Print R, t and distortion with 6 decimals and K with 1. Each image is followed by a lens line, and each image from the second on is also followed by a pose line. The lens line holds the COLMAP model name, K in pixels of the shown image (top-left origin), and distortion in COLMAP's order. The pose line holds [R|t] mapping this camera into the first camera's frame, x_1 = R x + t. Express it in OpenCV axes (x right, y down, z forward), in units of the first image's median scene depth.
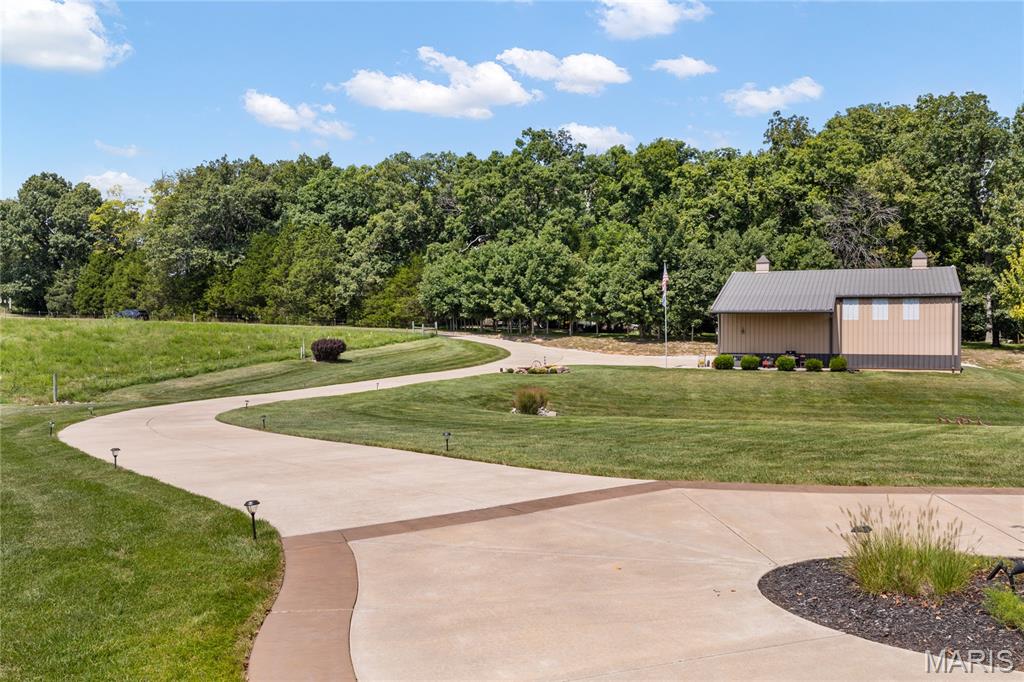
lens RADIAL K [[860.2, 0, 512.9], [0, 860.2, 337.8], [0, 0, 1]] dist [-0.016162, -0.007363]
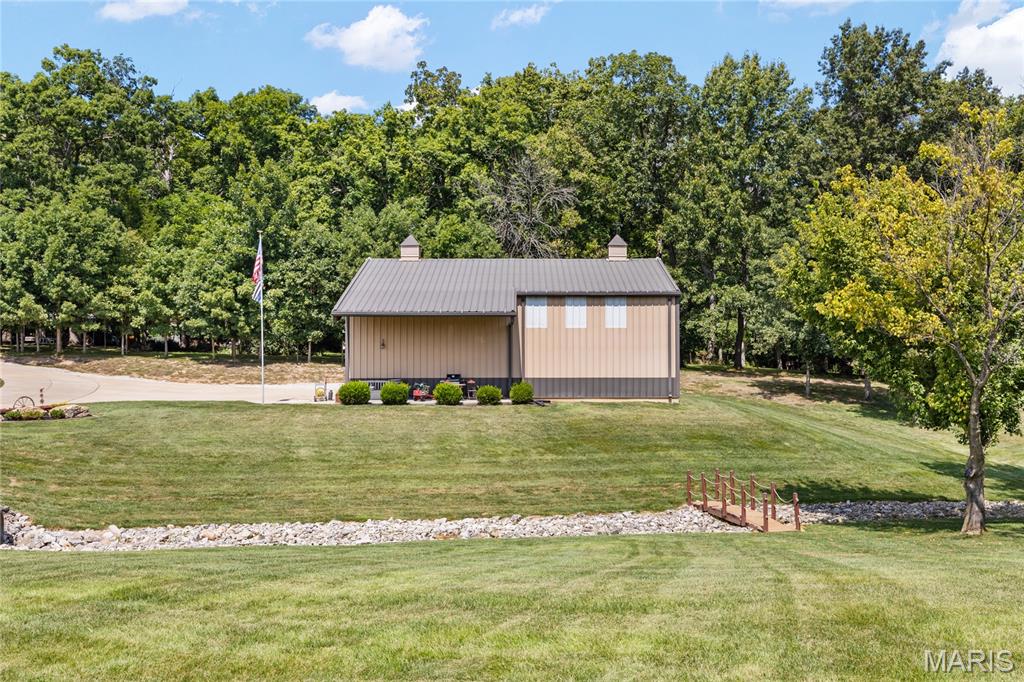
lens RADIAL K [[997.7, 0, 513.1], [0, 997.7, 341.2], [0, 0, 1]] dist [0.011141, 0.000000]
pose [[0.921300, 0.001704, 0.388849, 0.047558], [0.006527, 0.999782, -0.019847, 0.003920], [-0.388798, 0.020823, 0.921088, 0.195524]]
